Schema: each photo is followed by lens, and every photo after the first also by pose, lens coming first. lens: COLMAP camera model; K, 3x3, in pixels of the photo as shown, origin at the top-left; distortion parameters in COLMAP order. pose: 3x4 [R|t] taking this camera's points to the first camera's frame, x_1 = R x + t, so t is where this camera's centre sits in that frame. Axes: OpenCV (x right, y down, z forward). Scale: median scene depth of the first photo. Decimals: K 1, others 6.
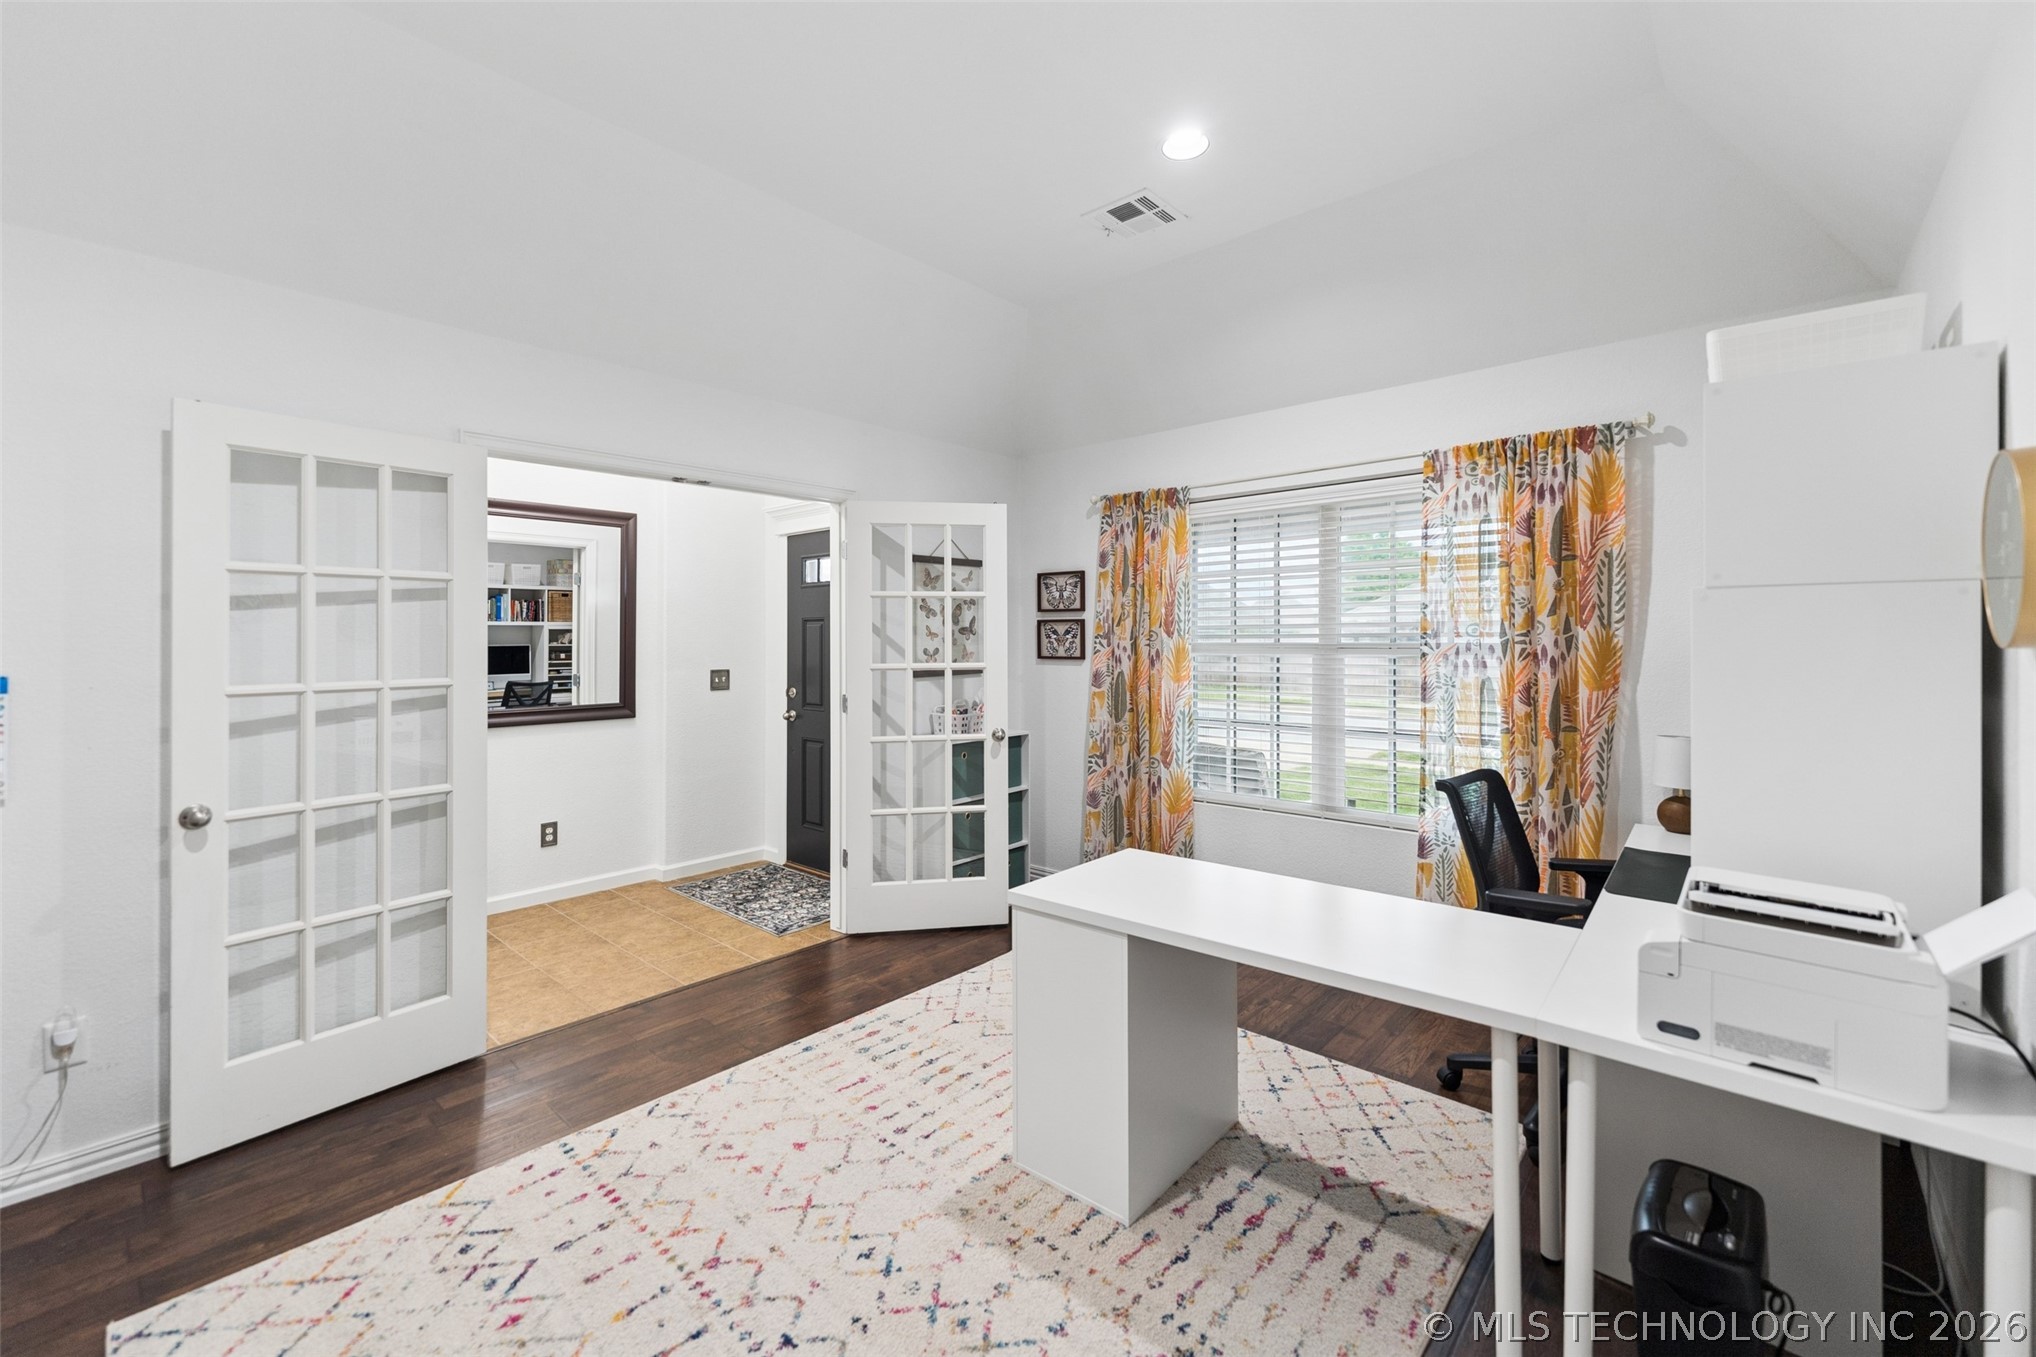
lens RADIAL K [[824.7, 0, 1028.1], [0, 824.7, 641.0], [0, 0, 1]] dist [0.002324, -0.000998]
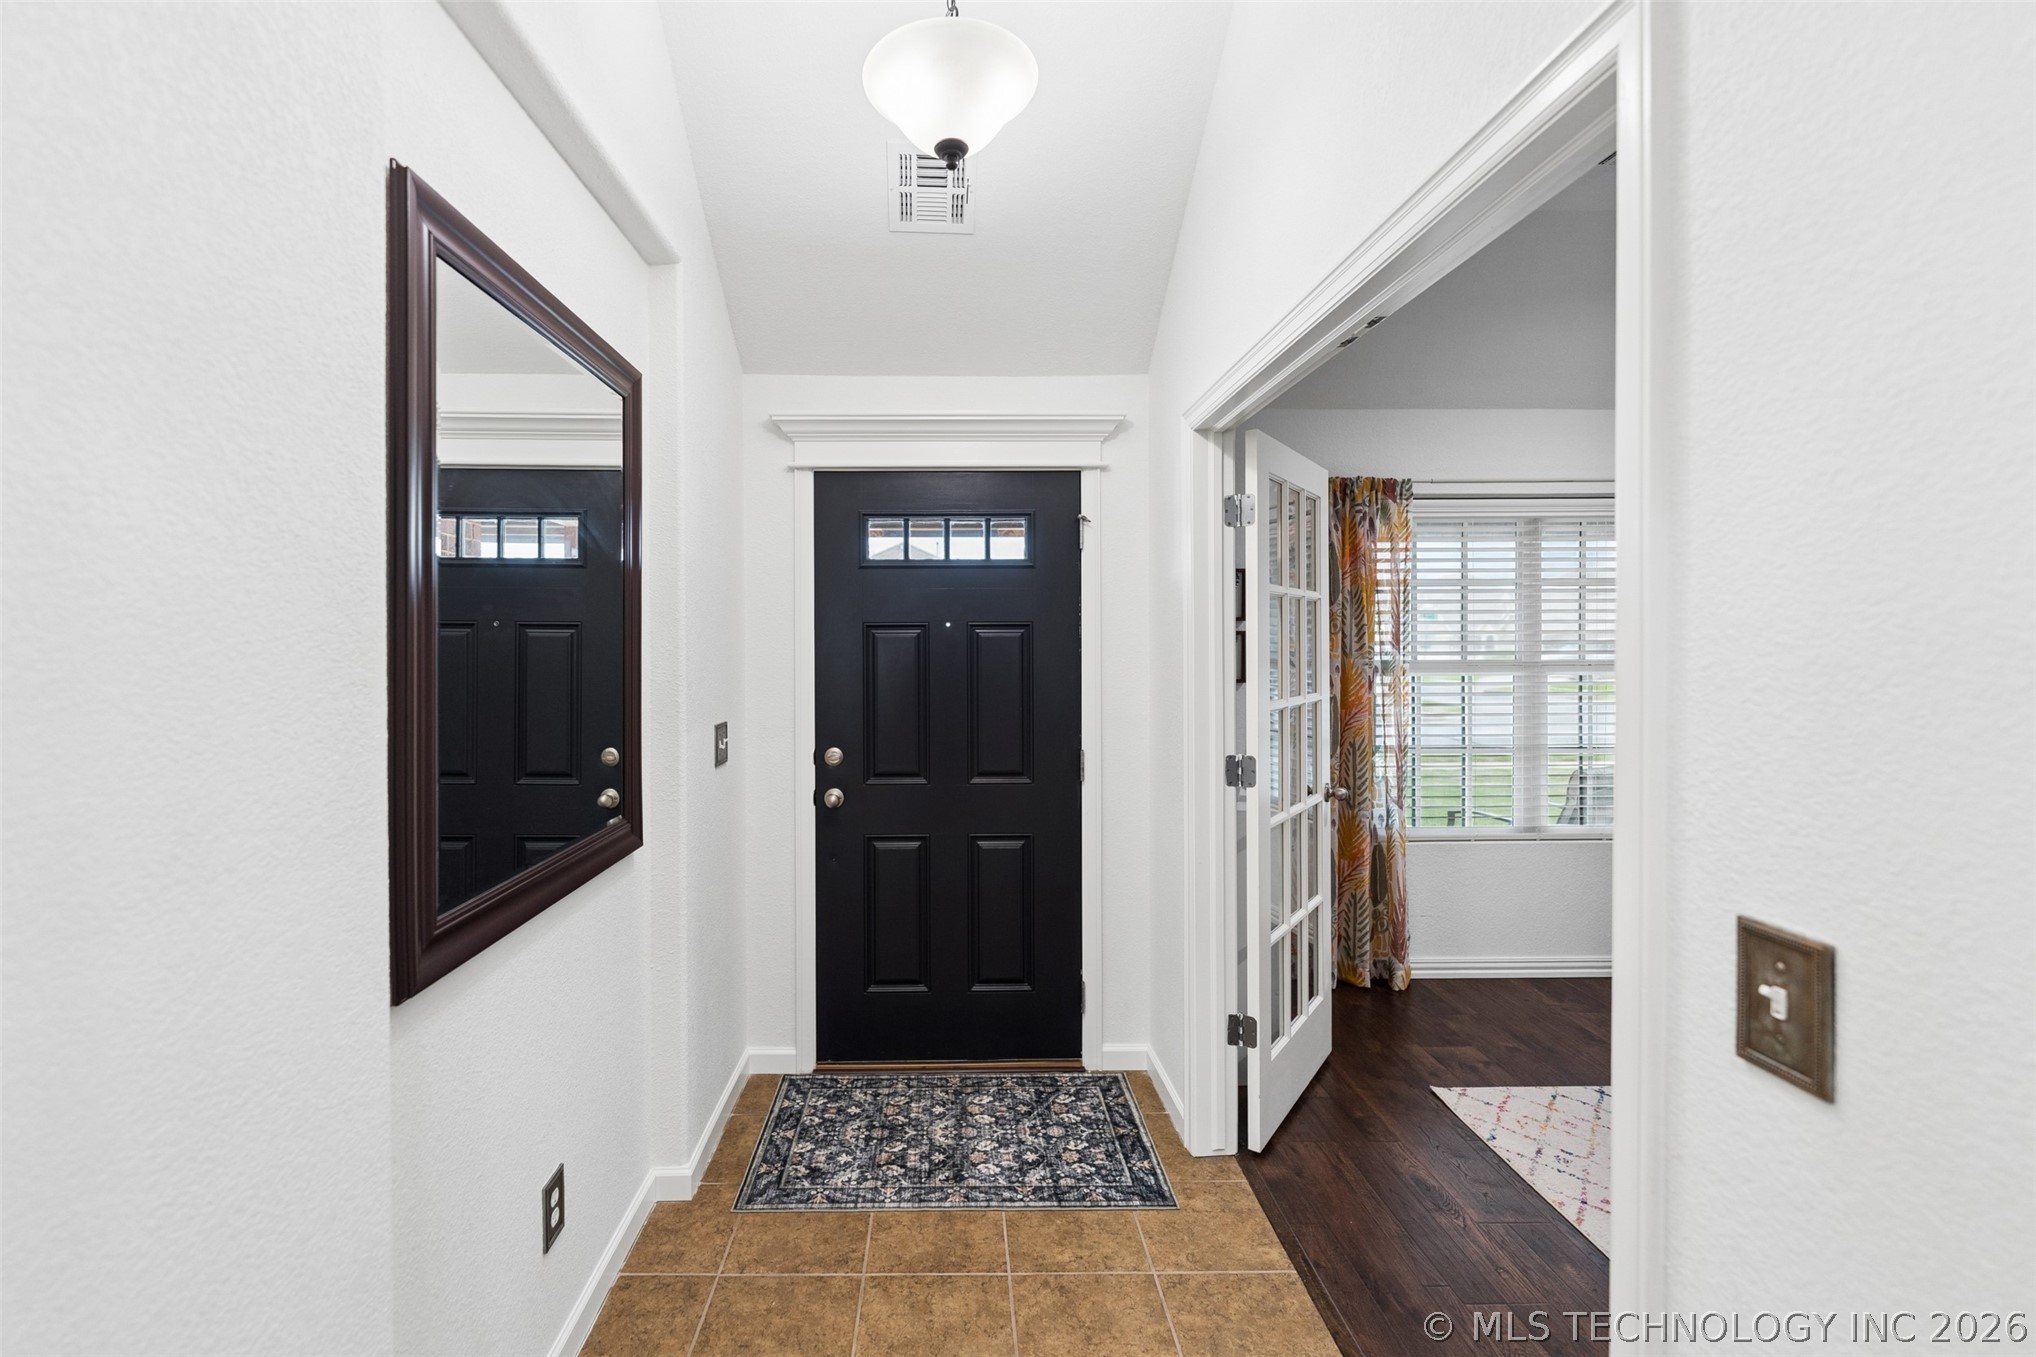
lens RADIAL K [[824.7, 0, 1017.7], [0, 824.7, 664.0], [0, 0, 1]] dist [0.002324, -0.000998]
pose [[0.757718, -0.006956, 0.652545, -0.682601], [0.008061, 0.999967, 0.001300, 0.001143], [-0.652532, 0.004275, 0.757749, 0.615455]]
